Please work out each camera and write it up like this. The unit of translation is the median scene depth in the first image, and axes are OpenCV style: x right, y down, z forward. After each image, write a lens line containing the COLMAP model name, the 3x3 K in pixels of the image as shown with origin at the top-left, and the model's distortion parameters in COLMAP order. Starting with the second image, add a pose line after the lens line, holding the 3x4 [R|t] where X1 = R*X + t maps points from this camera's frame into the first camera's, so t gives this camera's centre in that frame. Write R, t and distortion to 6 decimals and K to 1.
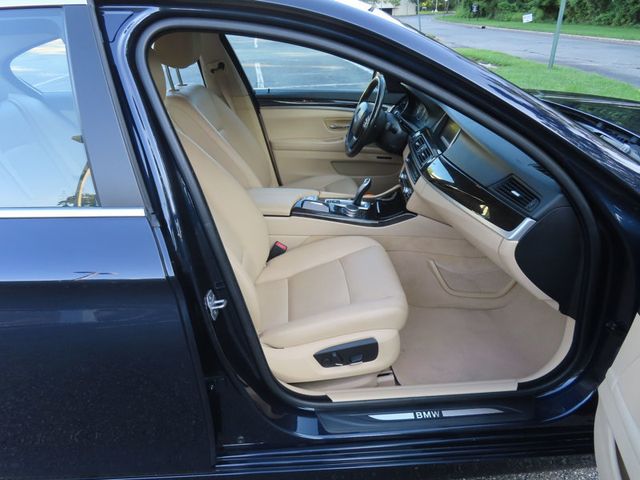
lens RADIAL K [[457.3, 0, 320.7], [0, 457.3, 239.3], [0, 0, 1]] dist [-0.006292, 0.009453]
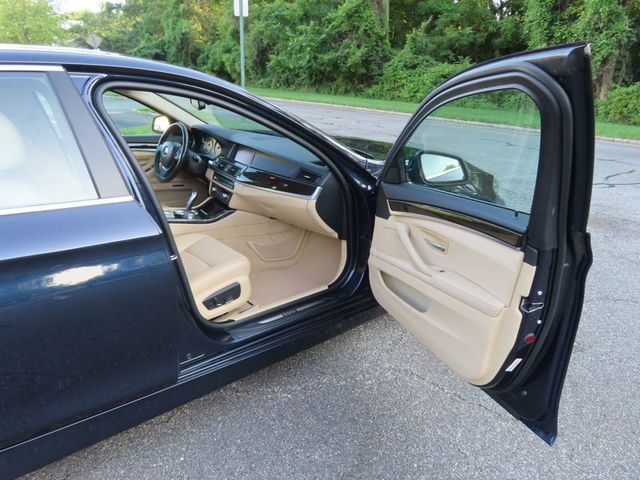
lens RADIAL K [[457.3, 0, 320.7], [0, 457.3, 239.3], [0, 0, 1]] dist [-0.006292, 0.009453]
pose [[0.804863, -0.163961, 0.570361, -0.597992], [0.226645, 0.973153, -0.040077, 0.221555], [-0.548478, 0.161526, 0.820416, -0.485105]]
